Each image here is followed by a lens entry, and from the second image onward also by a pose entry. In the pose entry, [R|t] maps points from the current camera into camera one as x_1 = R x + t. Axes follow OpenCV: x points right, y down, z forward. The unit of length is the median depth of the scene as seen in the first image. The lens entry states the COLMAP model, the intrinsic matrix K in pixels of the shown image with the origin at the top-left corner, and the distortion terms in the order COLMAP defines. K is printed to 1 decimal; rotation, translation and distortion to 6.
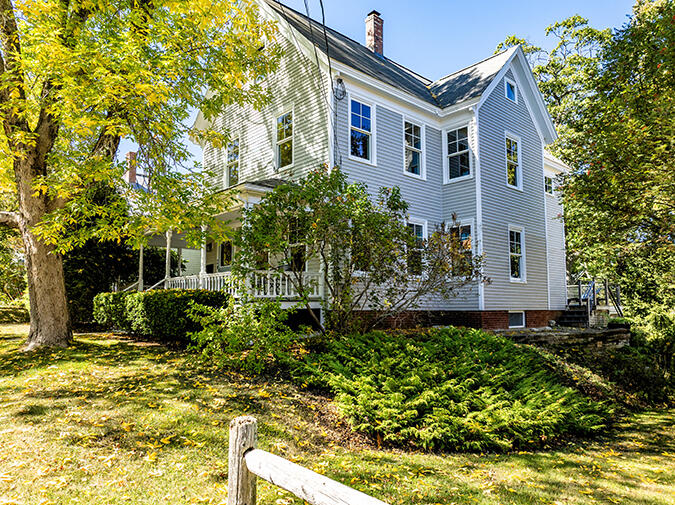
lens RADIAL K [[475.6, 0, 336.1], [0, 475.6, 254.3], [0, 0, 1]] dist [-0.040855, 0.019502]
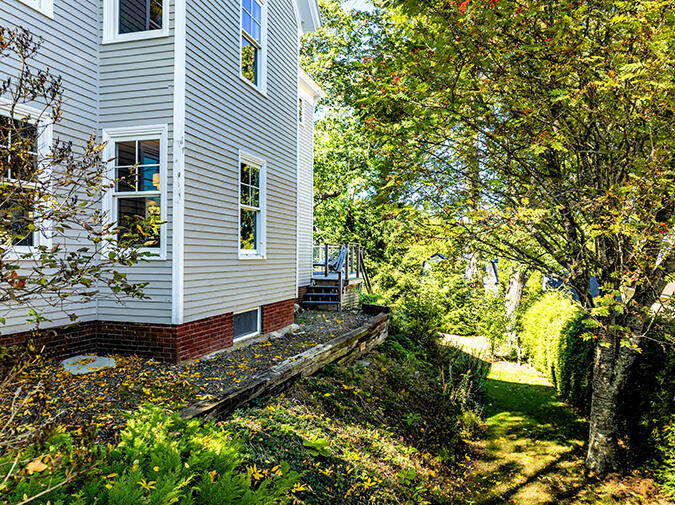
lens RADIAL K [[475.6, 0, 338.3], [0, 475.6, 254.2], [0, 0, 1]] dist [-0.040855, 0.019502]
pose [[0.849613, -0.000246, 0.527406, 0.170810], [-0.058726, 0.993737, 0.095068, -0.004296], [-0.524126, -0.111743, 0.844278, 0.459977]]
